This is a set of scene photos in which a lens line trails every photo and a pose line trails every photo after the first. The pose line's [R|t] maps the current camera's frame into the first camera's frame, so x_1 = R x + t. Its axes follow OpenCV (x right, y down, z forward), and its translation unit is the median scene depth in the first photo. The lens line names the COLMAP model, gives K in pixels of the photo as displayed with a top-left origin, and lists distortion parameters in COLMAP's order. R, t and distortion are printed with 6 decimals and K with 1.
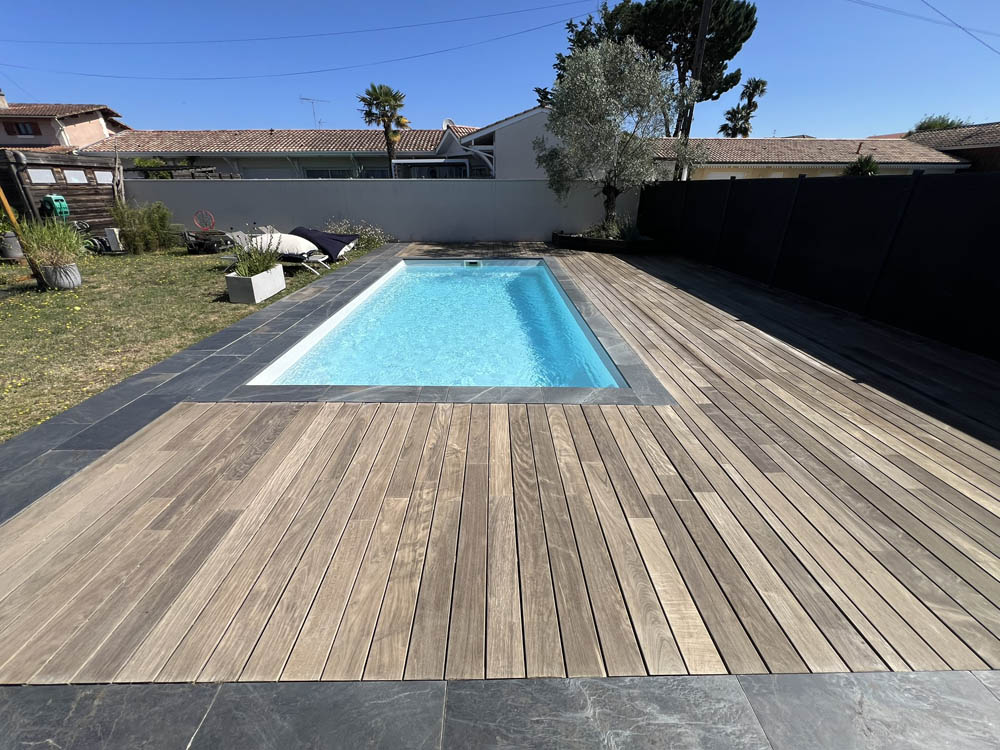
lens RADIAL K [[404.4, 0, 500.5], [0, 404.4, 368.3], [0, 0, 1]] dist [0.000434, -0.000030]
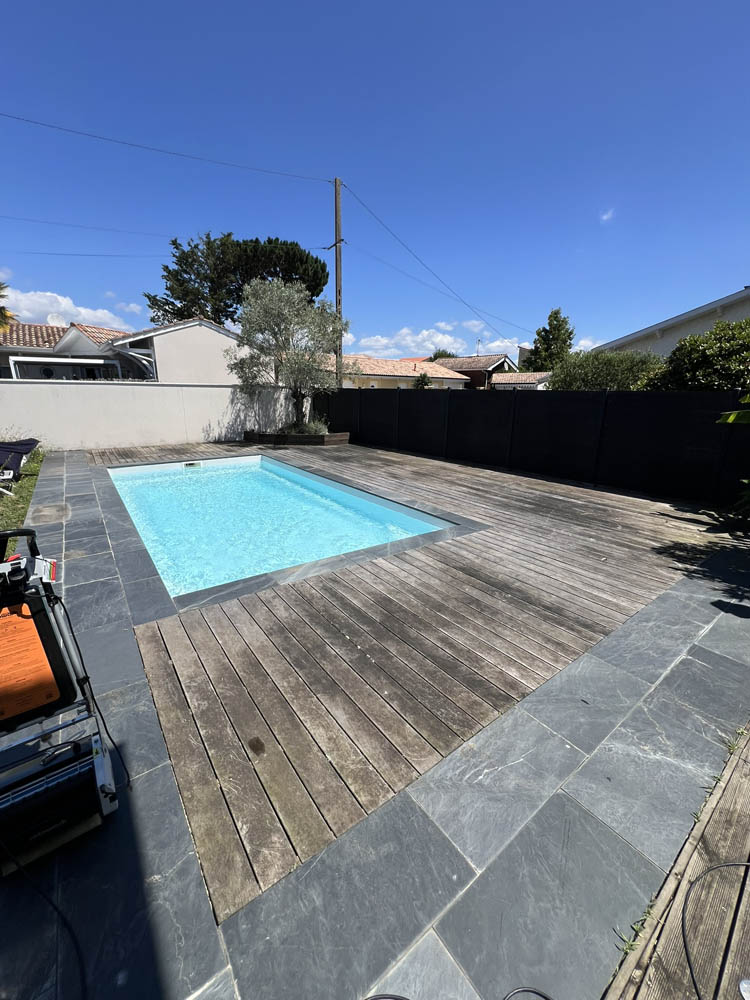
lens RADIAL K [[398.4, 0, 375.0], [0, 398.4, 500.0], [0, 0, 1]] dist [-0.000693, 0.000182]
pose [[0.810096, -0.144320, 0.568258, -0.172719], [0.227203, 0.970771, -0.077350, 0.000340], [-0.540485, 0.191770, 0.819207, -0.011768]]
